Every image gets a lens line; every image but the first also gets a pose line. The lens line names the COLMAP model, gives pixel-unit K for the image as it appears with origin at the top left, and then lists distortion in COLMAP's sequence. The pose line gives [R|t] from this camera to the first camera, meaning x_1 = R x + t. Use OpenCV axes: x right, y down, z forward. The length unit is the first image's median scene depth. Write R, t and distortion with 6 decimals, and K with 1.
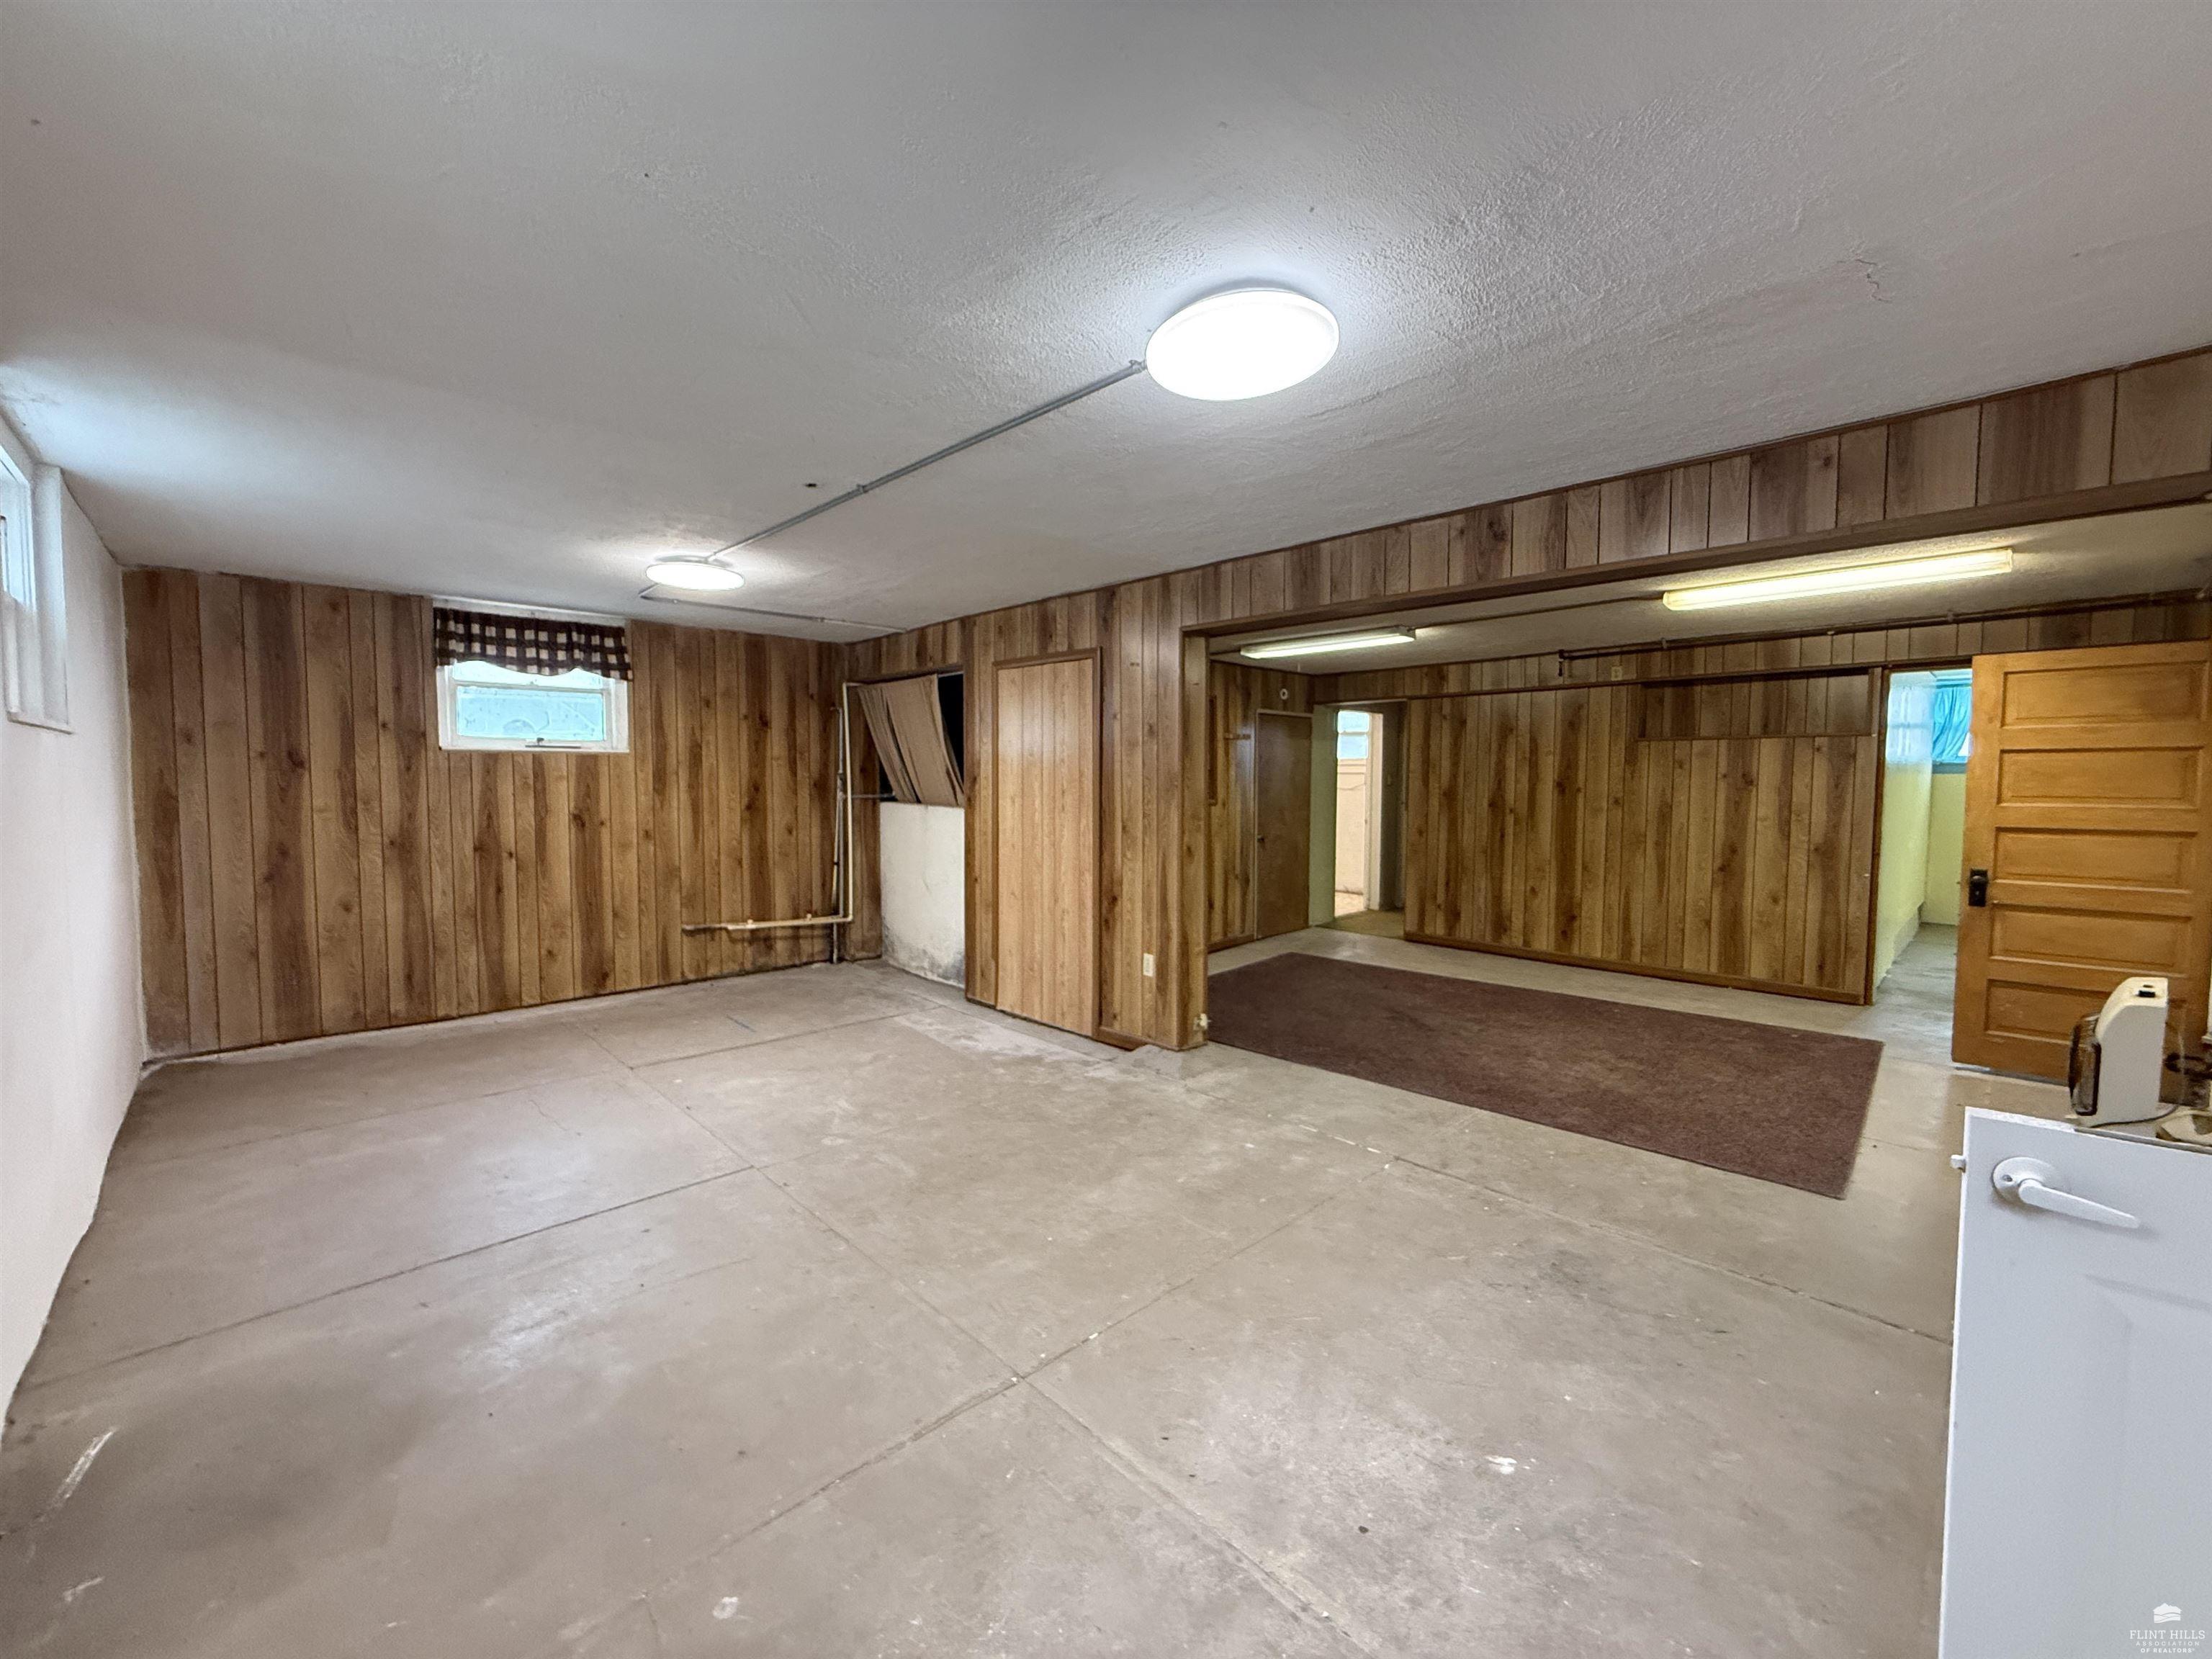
lens RADIAL K [[885.3, 0, 1112.9], [0, 885.3, 832.3], [0, 0, 1]] dist [-0.000247, 0.000110]
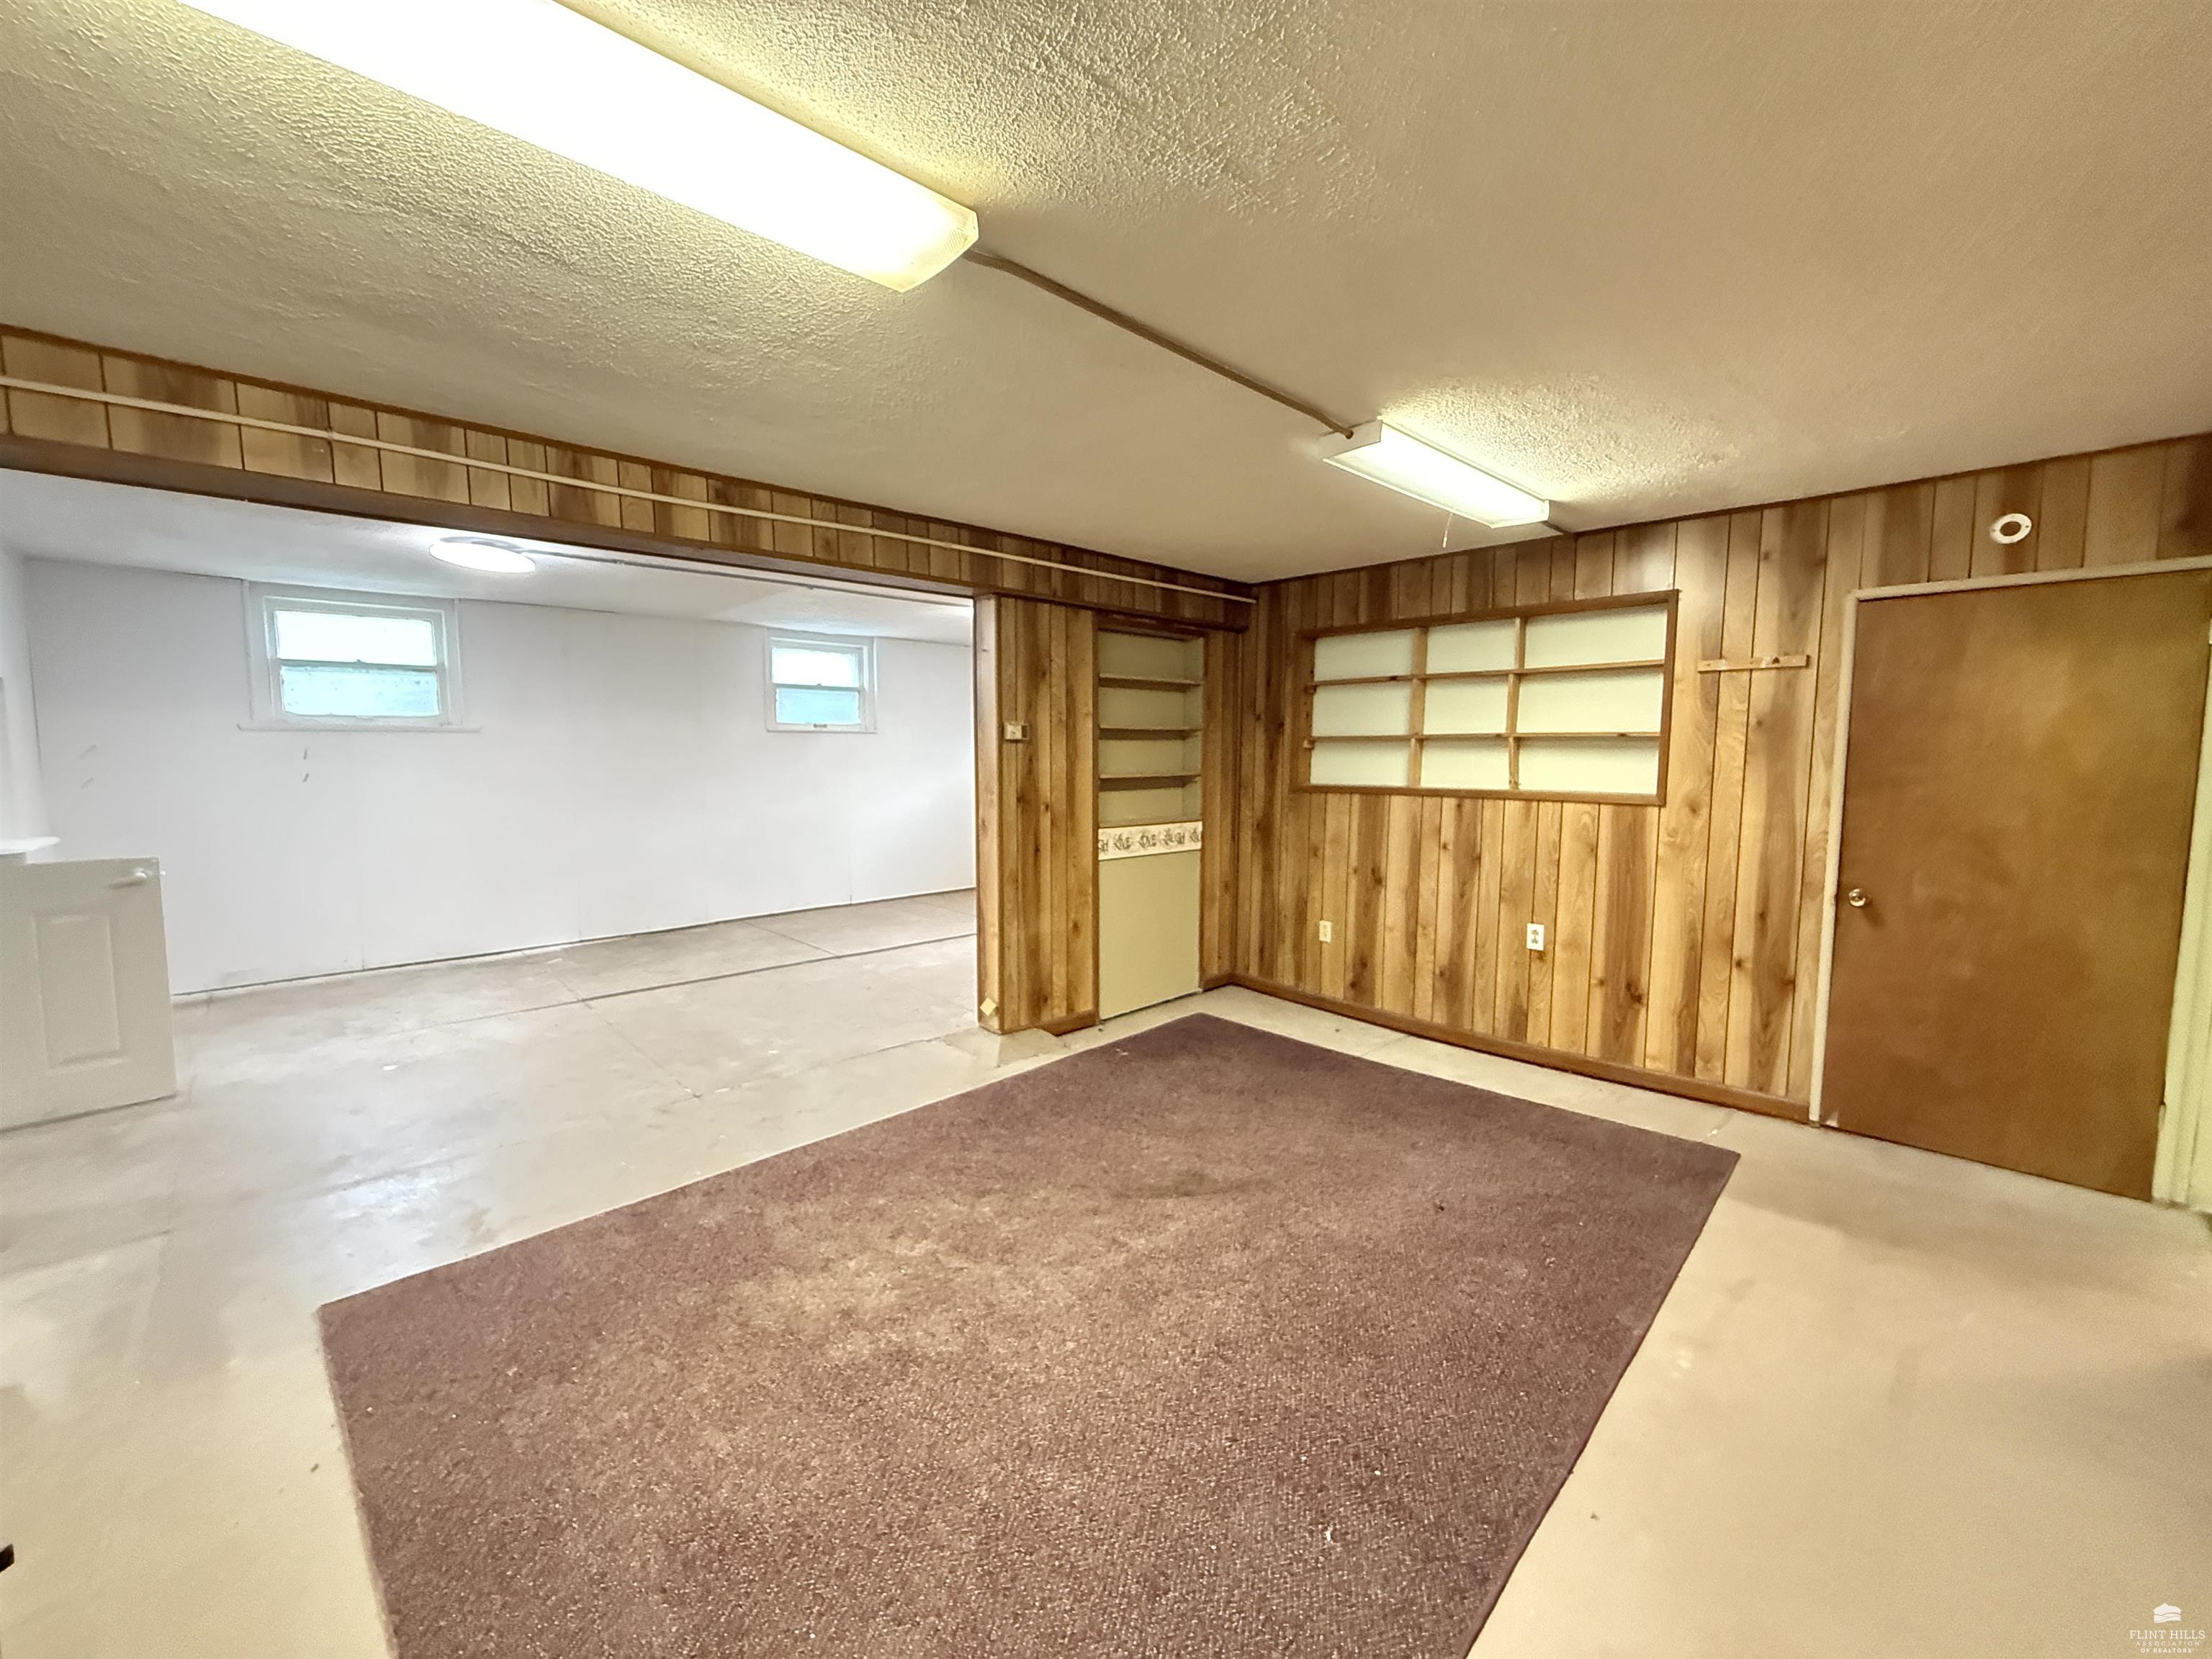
lens RADIAL K [[885.3, 0, 1098.4], [0, 885.3, 827.5], [0, 0, 1]] dist [-0.000247, 0.000110]
pose [[-0.012909, 0.086471, -0.996171, 1.092413], [-0.065557, 0.994037, 0.087135, -0.072733], [0.997765, 0.066430, -0.007163, 1.172535]]
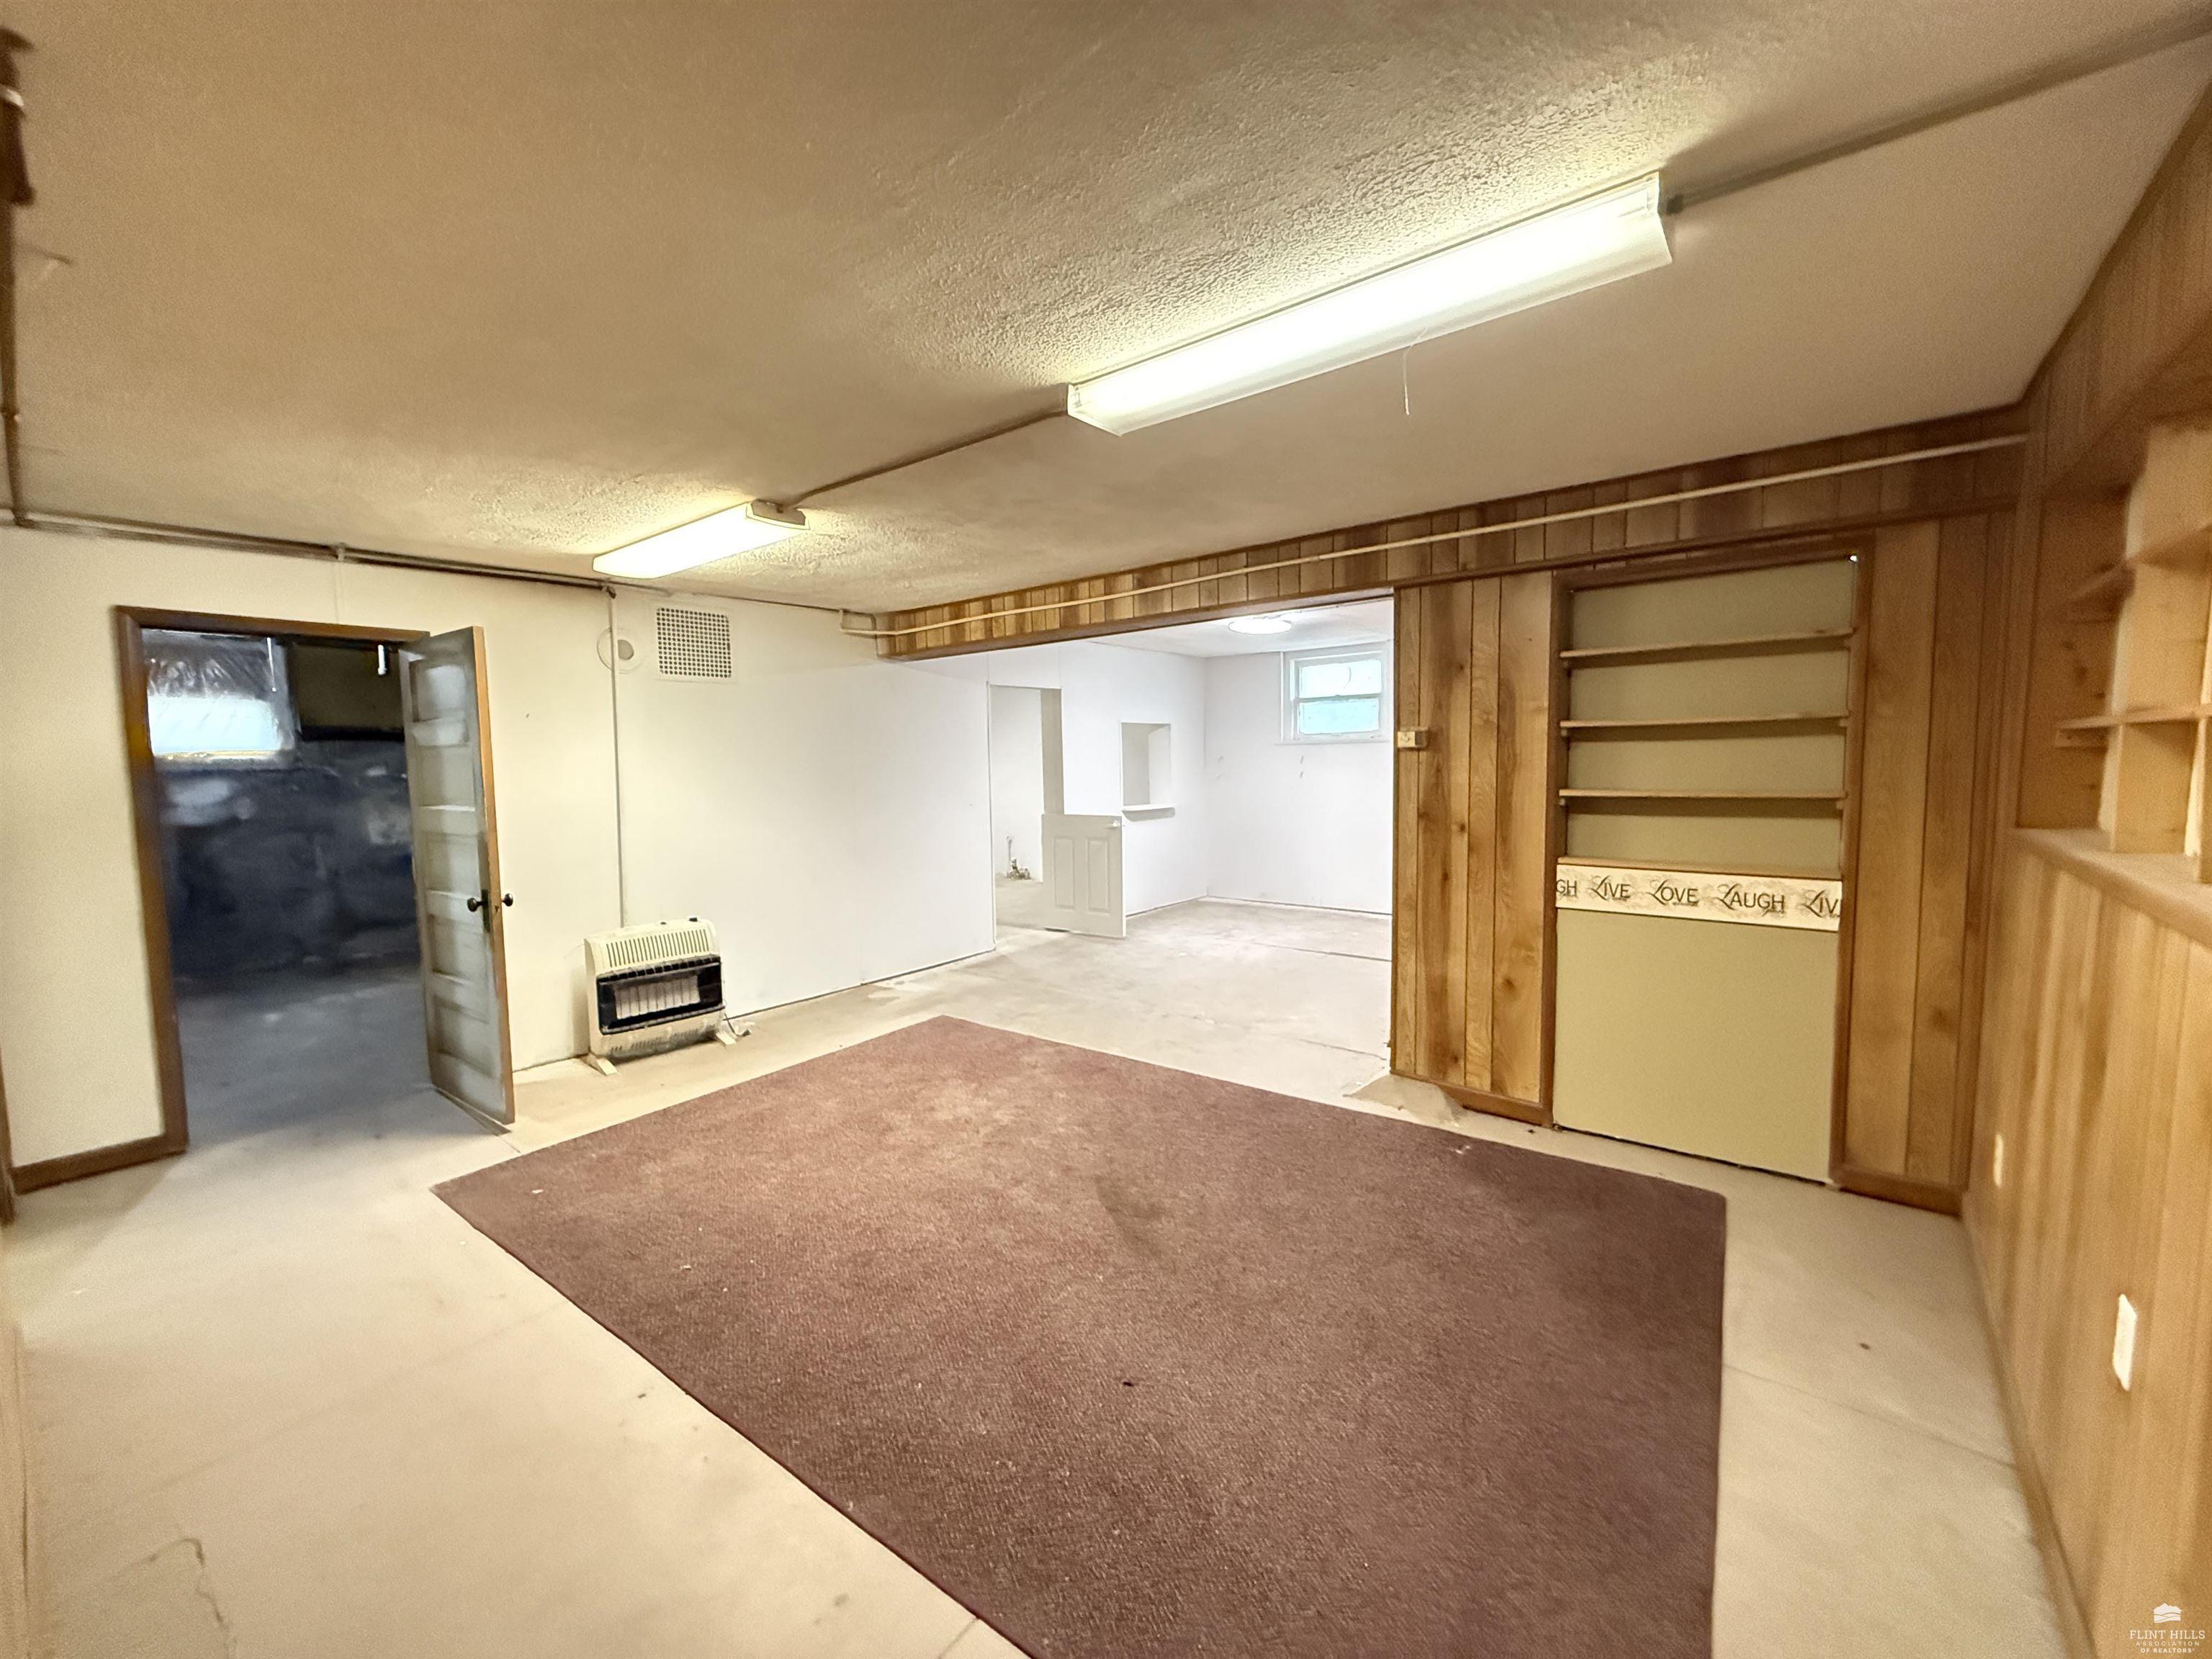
lens RADIAL K [[885.3, 0, 1108.8], [0, 885.3, 827.1], [0, 0, 1]] dist [-0.000247, 0.000110]
pose [[-0.990832, 0.030243, -0.131674, 0.513677], [0.011110, 0.989562, 0.143679, -0.129559], [0.134645, 0.140899, -0.980825, 1.893278]]
